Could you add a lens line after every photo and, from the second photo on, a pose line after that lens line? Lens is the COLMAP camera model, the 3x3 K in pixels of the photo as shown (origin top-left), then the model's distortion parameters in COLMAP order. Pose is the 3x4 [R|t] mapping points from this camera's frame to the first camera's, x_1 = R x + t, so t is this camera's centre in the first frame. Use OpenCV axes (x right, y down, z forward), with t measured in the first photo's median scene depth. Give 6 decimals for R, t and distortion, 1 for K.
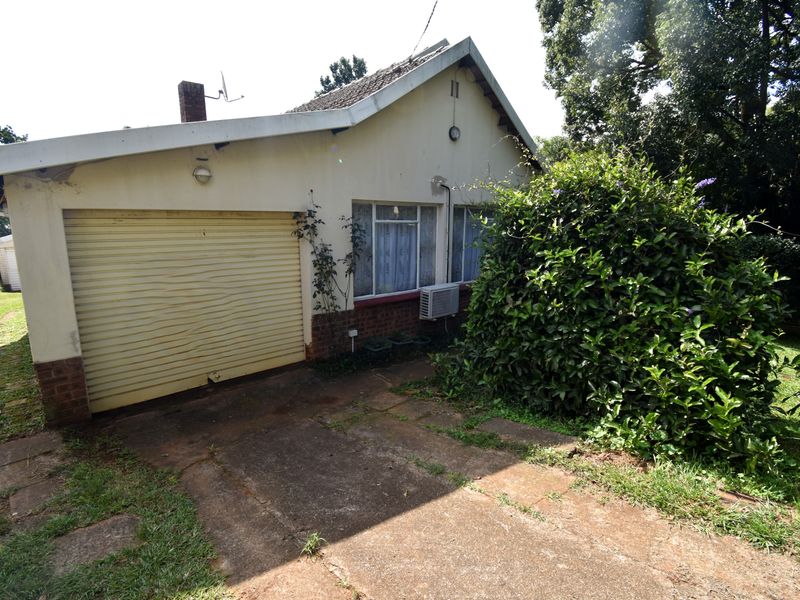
lens RADIAL K [[401.7, 0, 402.2], [0, 401.7, 303.5], [0, 0, 1]] dist [0.013171, -0.020616]
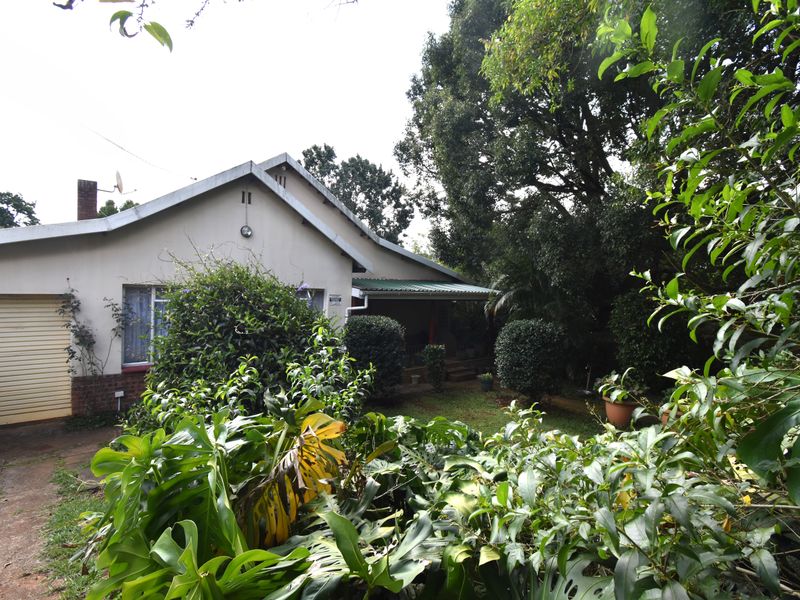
lens RADIAL K [[401.7, 0, 402.2], [0, 401.7, 303.5], [0, 0, 1]] dist [0.013171, -0.020616]
pose [[0.999362, 0.026807, -0.023619, 0.743313], [-0.030168, 0.987318, -0.155862, -0.030267], [0.019141, 0.156475, 0.987496, -0.198635]]
